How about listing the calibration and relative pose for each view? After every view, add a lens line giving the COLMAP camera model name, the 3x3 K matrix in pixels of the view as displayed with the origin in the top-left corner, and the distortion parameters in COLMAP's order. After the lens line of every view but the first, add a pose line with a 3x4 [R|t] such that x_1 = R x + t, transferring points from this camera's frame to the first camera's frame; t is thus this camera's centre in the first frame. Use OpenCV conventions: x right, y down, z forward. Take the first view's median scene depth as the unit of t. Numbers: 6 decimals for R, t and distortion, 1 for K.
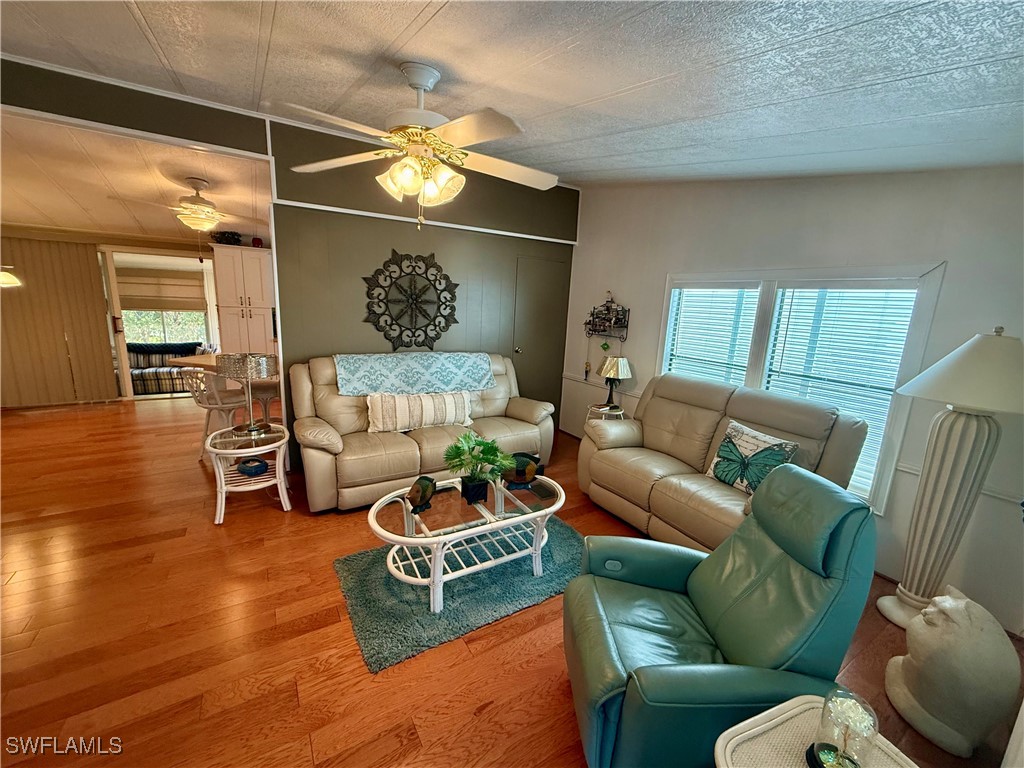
lens RADIAL K [[411.9, 0, 511.6], [0, 411.9, 385.4], [0, 0, 1]] dist [0.001190, 0.000204]
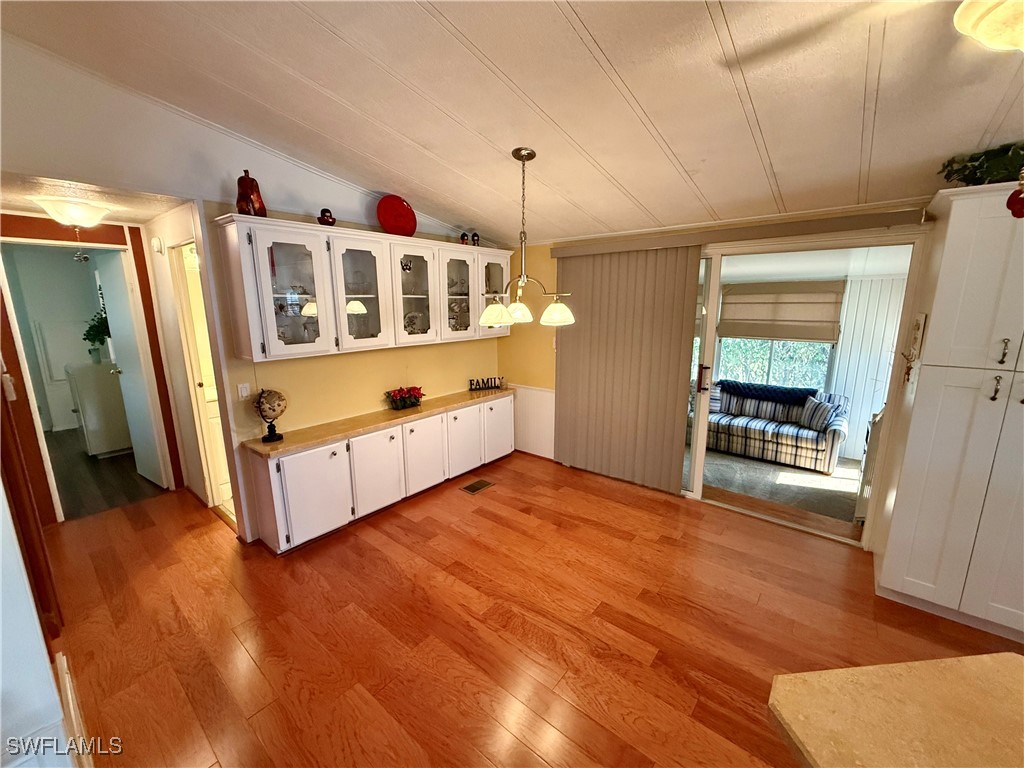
lens RADIAL K [[411.9, 0, 517.9], [0, 411.9, 382.5], [0, 0, 1]] dist [0.001190, 0.000204]
pose [[0.325177, 0.141268, -0.935042, -0.326137], [-0.171860, 0.981141, 0.088466, -0.099797], [0.929906, 0.131929, 0.343323, 0.367451]]
